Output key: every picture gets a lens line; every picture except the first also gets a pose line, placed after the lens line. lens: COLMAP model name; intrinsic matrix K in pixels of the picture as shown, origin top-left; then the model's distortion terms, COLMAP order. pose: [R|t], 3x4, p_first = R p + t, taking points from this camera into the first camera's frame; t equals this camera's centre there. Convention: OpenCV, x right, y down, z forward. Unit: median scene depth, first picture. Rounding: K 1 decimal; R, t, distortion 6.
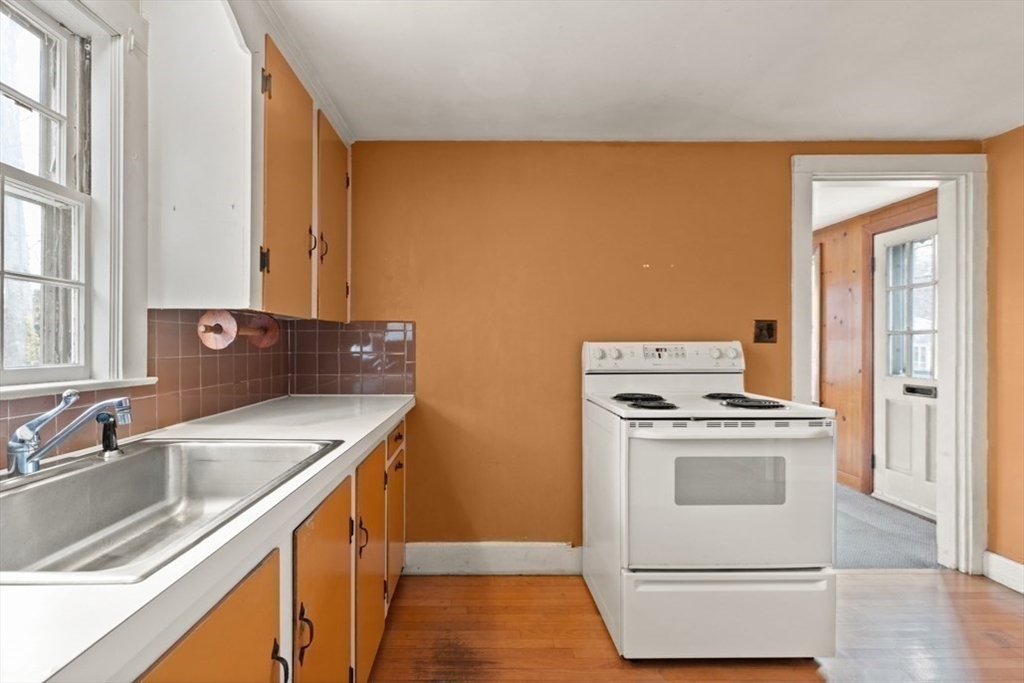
lens RADIAL K [[467.5, 0, 520.9], [0, 467.5, 347.6], [0, 0, 1]] dist [0.004544, 0.000437]
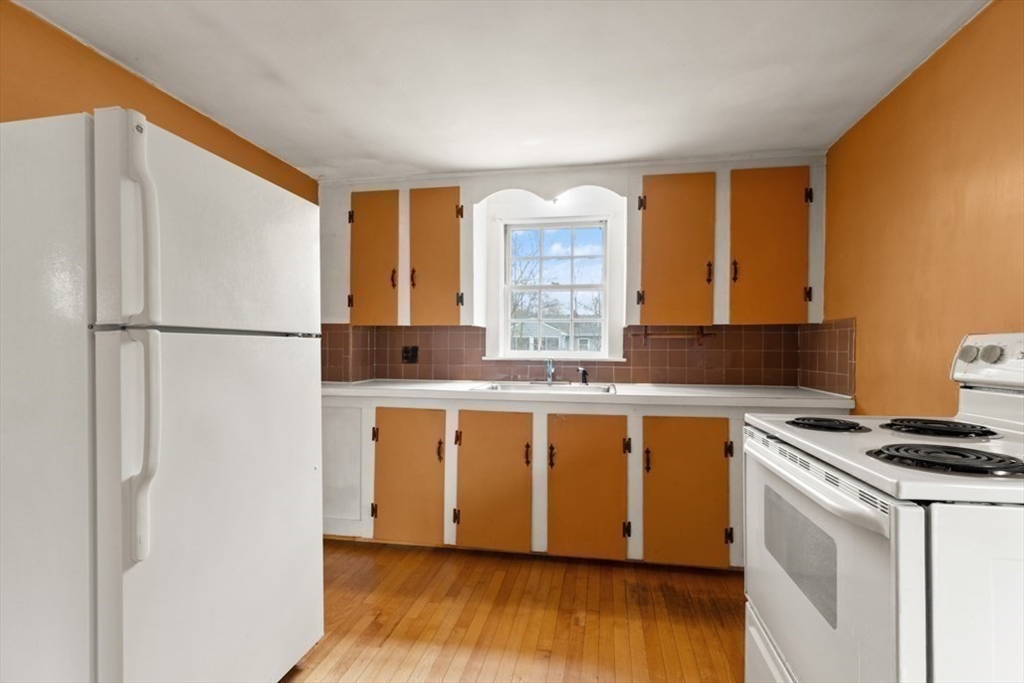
lens RADIAL K [[467.5, 0, 520.9], [0, 467.5, 347.6], [0, 0, 1]] dist [0.004544, 0.000437]
pose [[-0.188667, -0.003808, -0.982034, 1.125730], [-0.009986, 0.999948, -0.001959, 0.016477], [0.981990, 0.009437, -0.188696, 0.728144]]
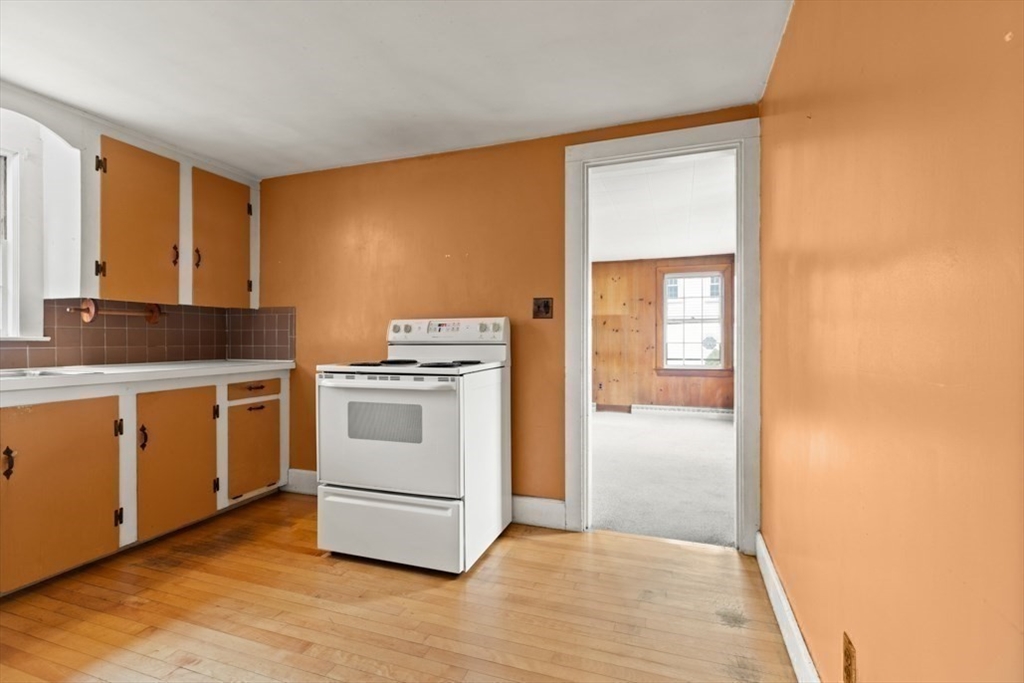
lens RADIAL K [[454.5, 0, 532.9], [0, 454.5, 339.9], [0, 0, 1]] dist [0.012668, -0.000190]
pose [[0.944280, -0.001208, -0.329140, 1.209895], [0.000708, 0.999998, -0.001637, 0.060398], [0.329142, 0.001313, 0.944280, -0.043478]]
